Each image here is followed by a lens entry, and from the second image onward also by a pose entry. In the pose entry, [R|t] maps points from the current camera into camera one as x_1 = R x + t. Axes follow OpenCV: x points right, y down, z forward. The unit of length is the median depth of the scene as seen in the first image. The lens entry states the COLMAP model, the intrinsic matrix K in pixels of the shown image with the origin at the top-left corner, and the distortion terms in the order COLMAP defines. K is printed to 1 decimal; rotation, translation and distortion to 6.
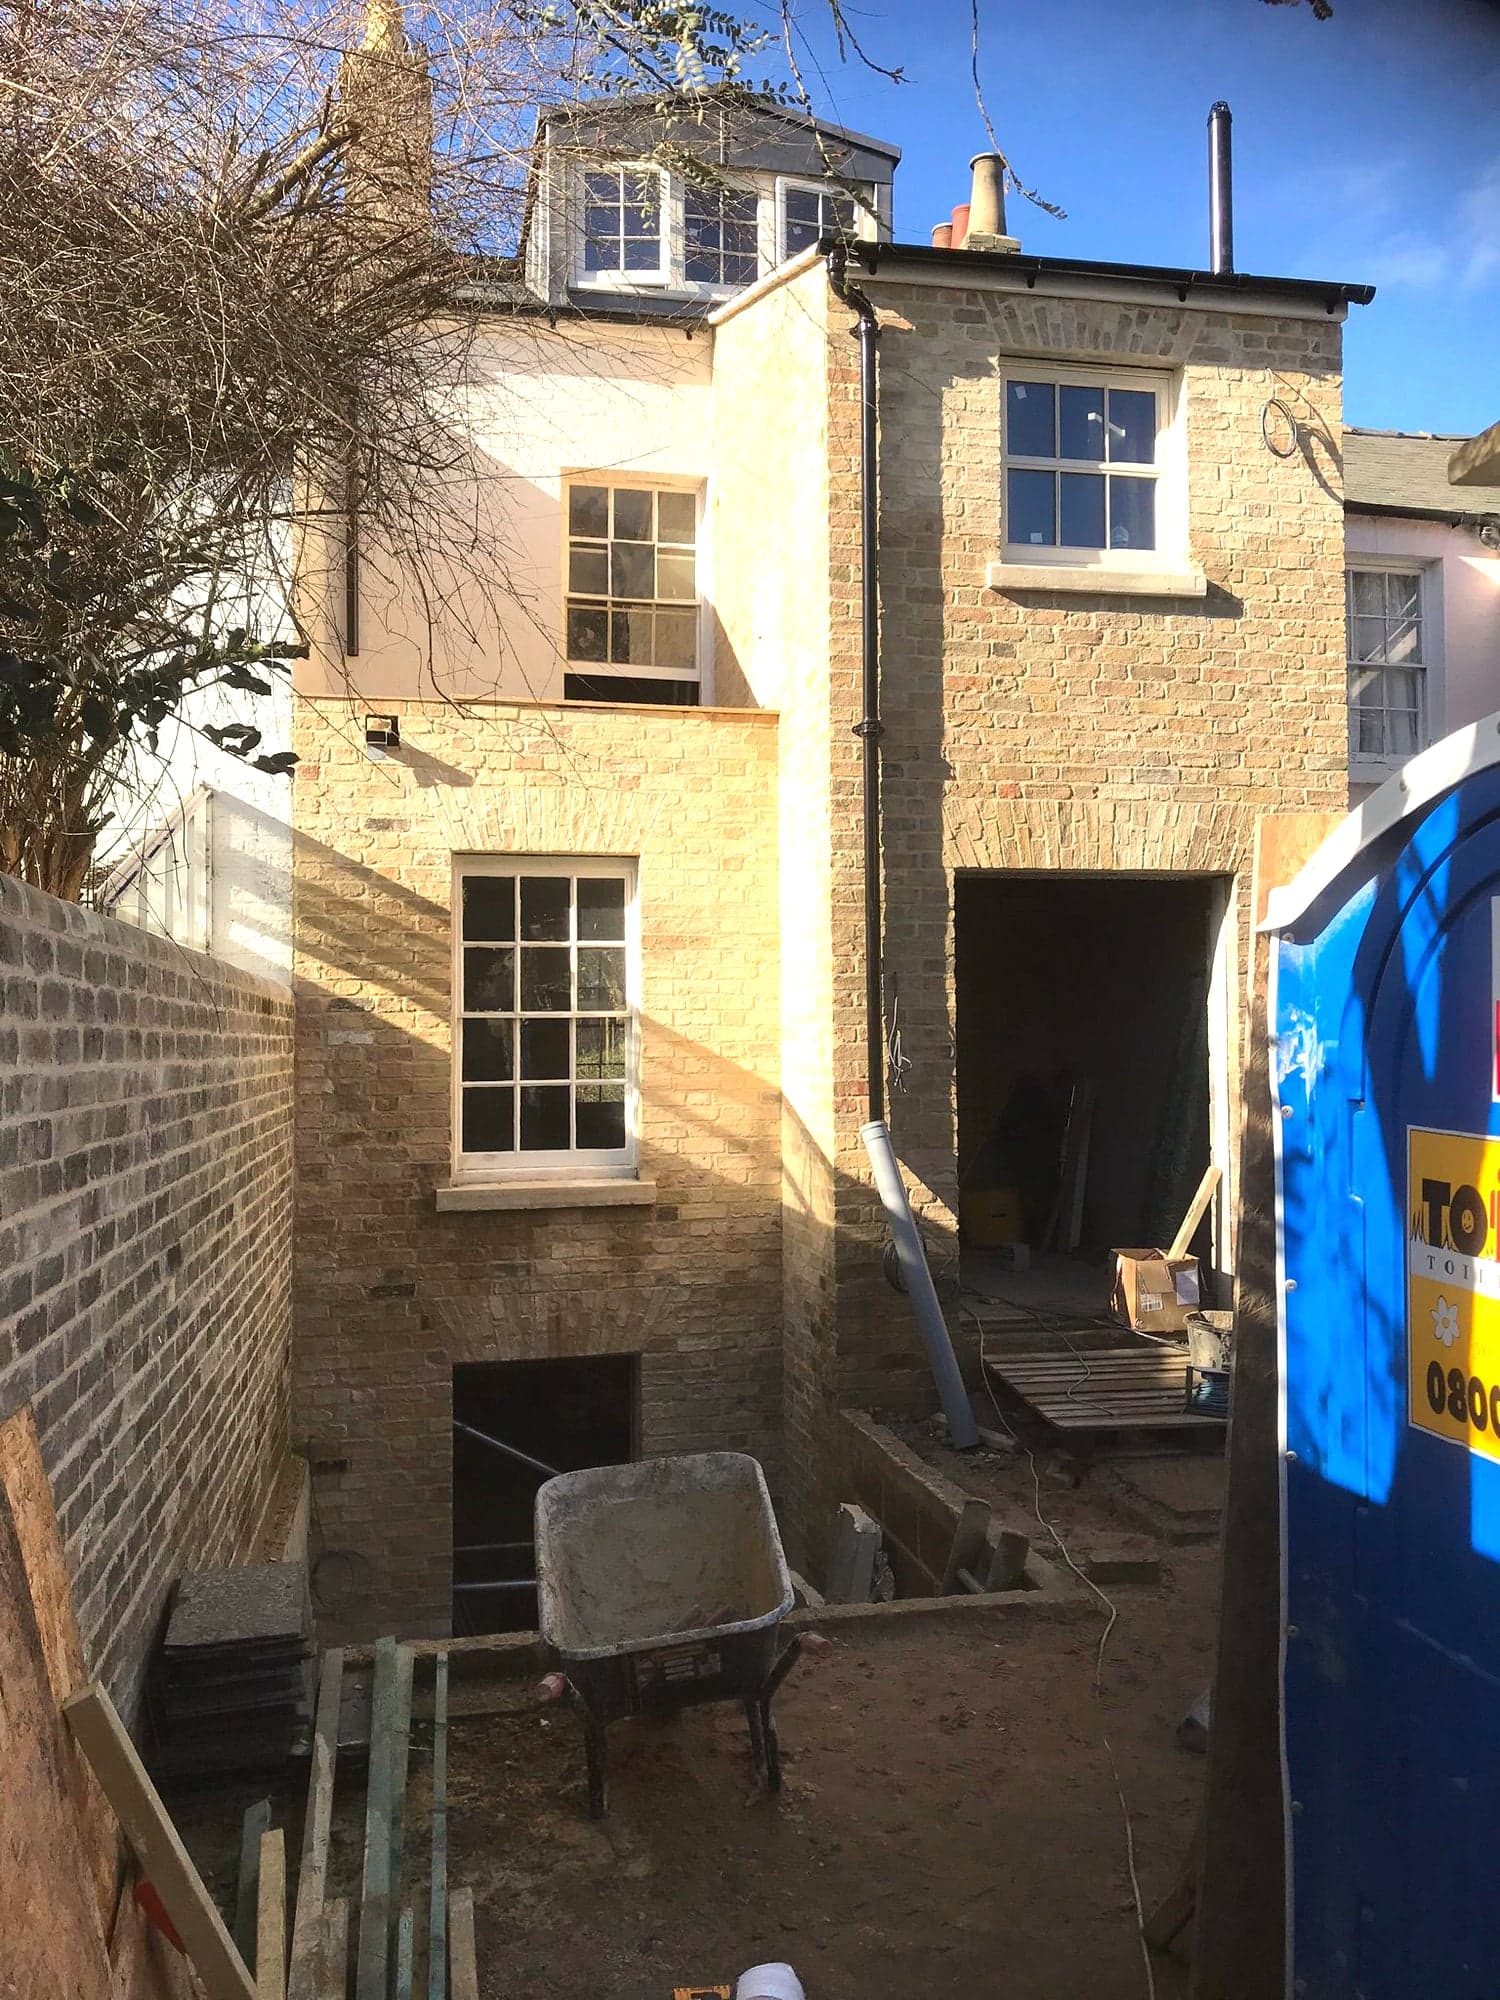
lens RADIAL K [[1619.8, 0, 746.0], [0, 1619.8, 983.6], [0, 0, 1]] dist [0.053628, -0.155391]
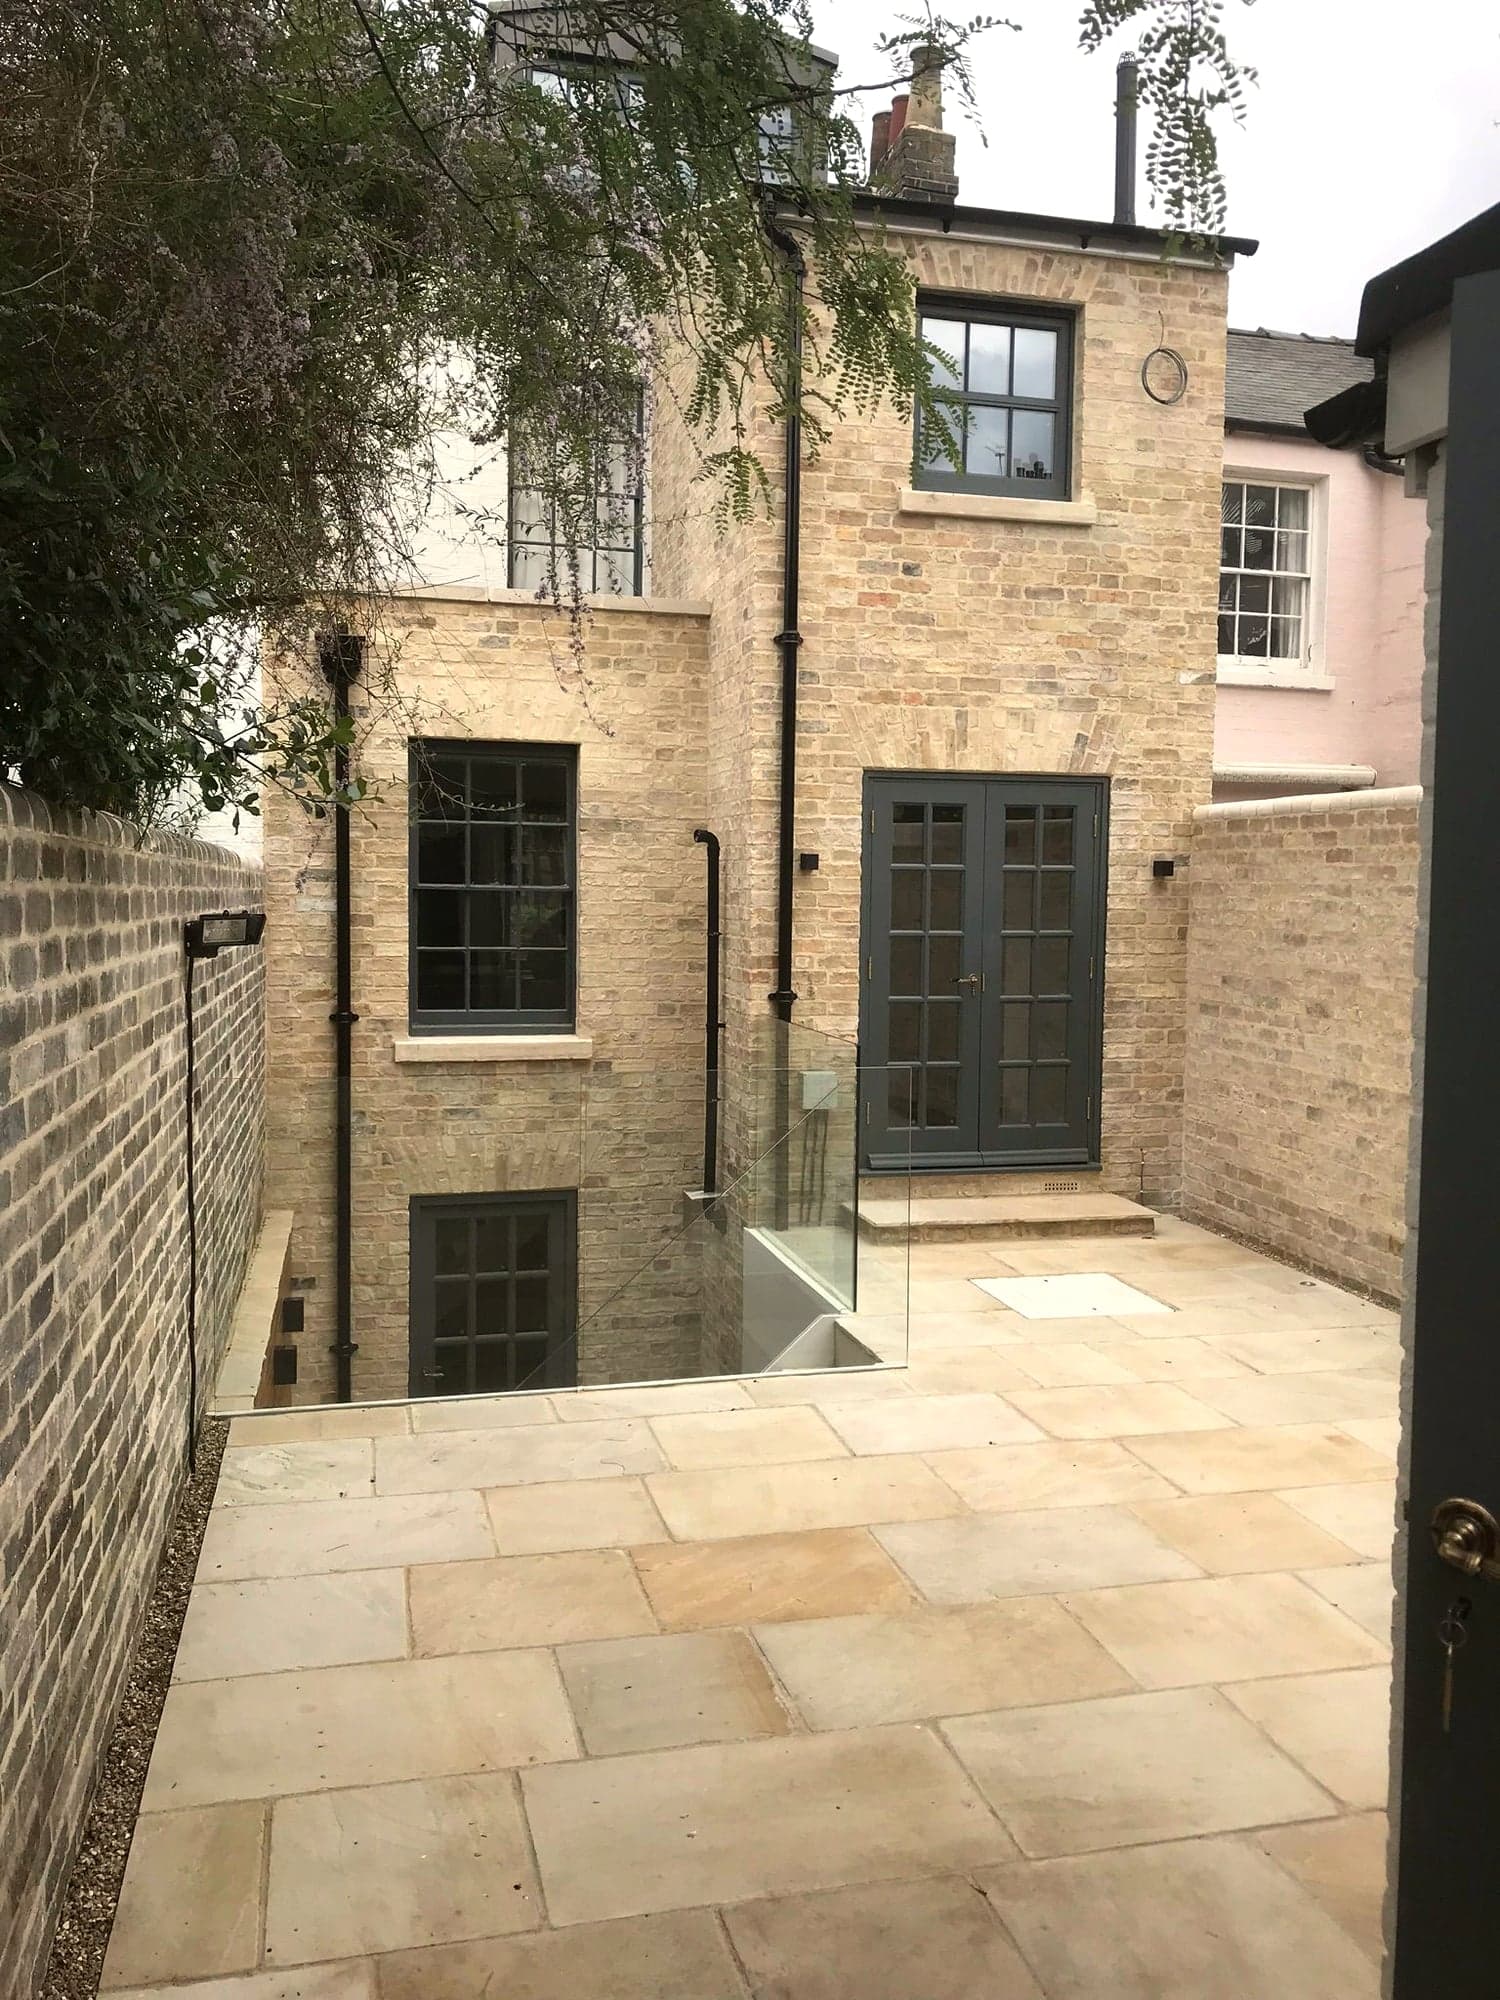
lens RADIAL K [[1594.6, 0, 755.9], [0, 1594.6, 990.0], [0, 0, 1]] dist [0.105000, -0.307878]
pose [[0.998651, 0.017642, 0.048840, 0.003256], [-0.022159, 0.995367, 0.093556, -0.018453], [-0.046963, -0.094512, 0.994415, -0.109609]]
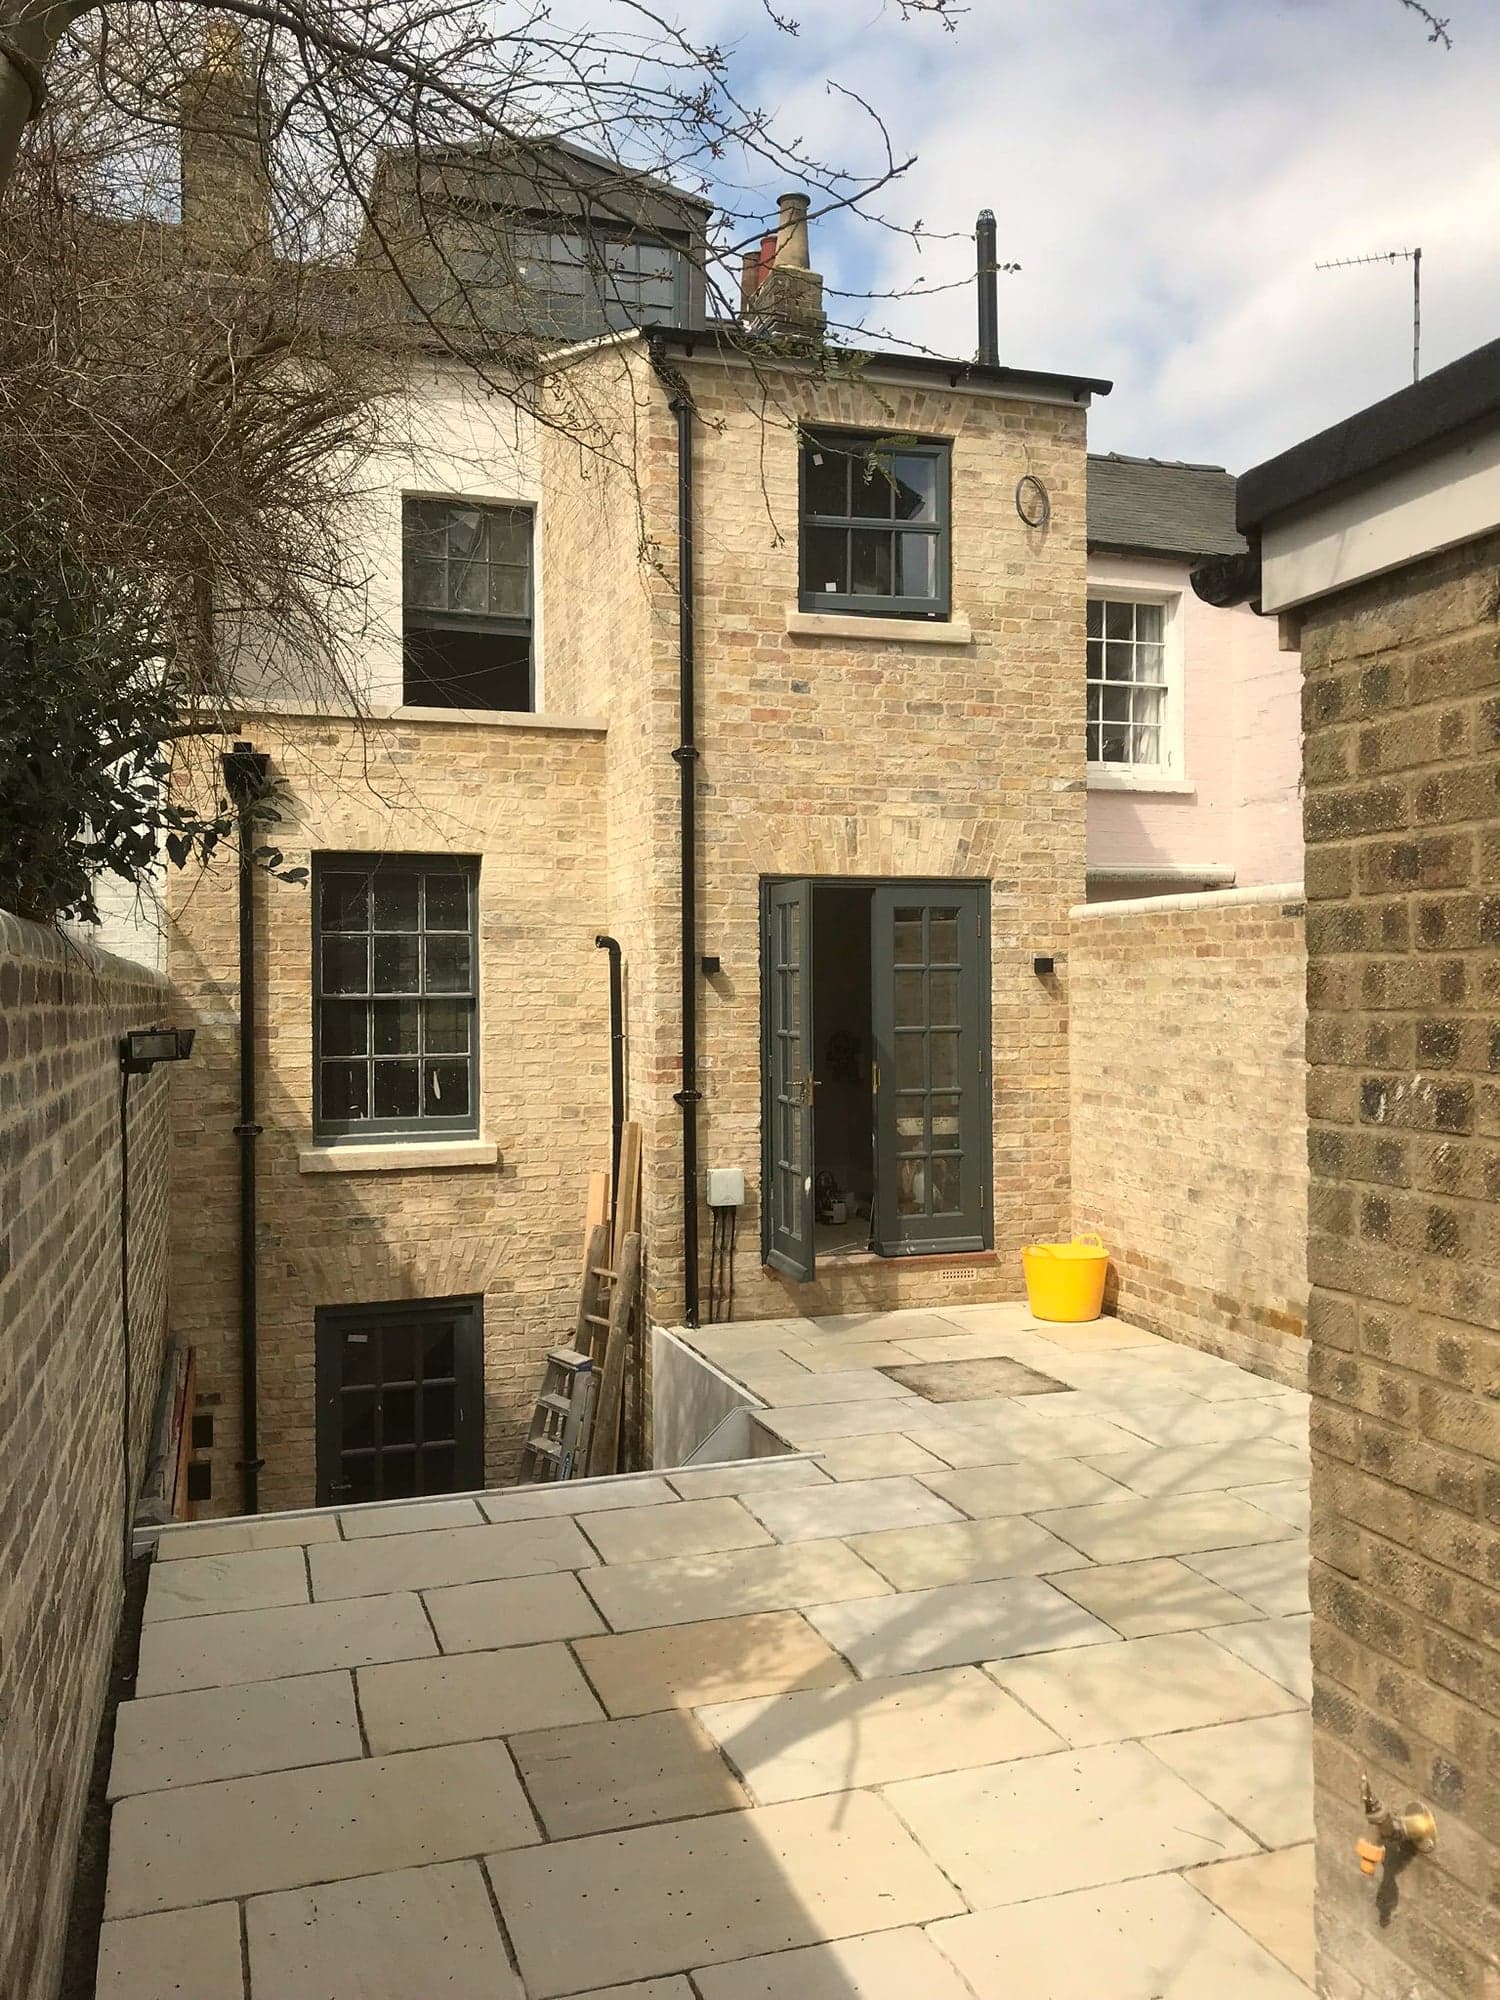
lens RADIAL K [[1594.6, 0, 755.9], [0, 1594.6, 990.0], [0, 0, 1]] dist [0.105000, -0.307878]
pose [[0.992414, -0.000075, 0.122937, -0.014152], [-0.003706, 0.999527, 0.030530, -0.021303], [-0.122881, -0.030754, 0.991945, -0.140413]]
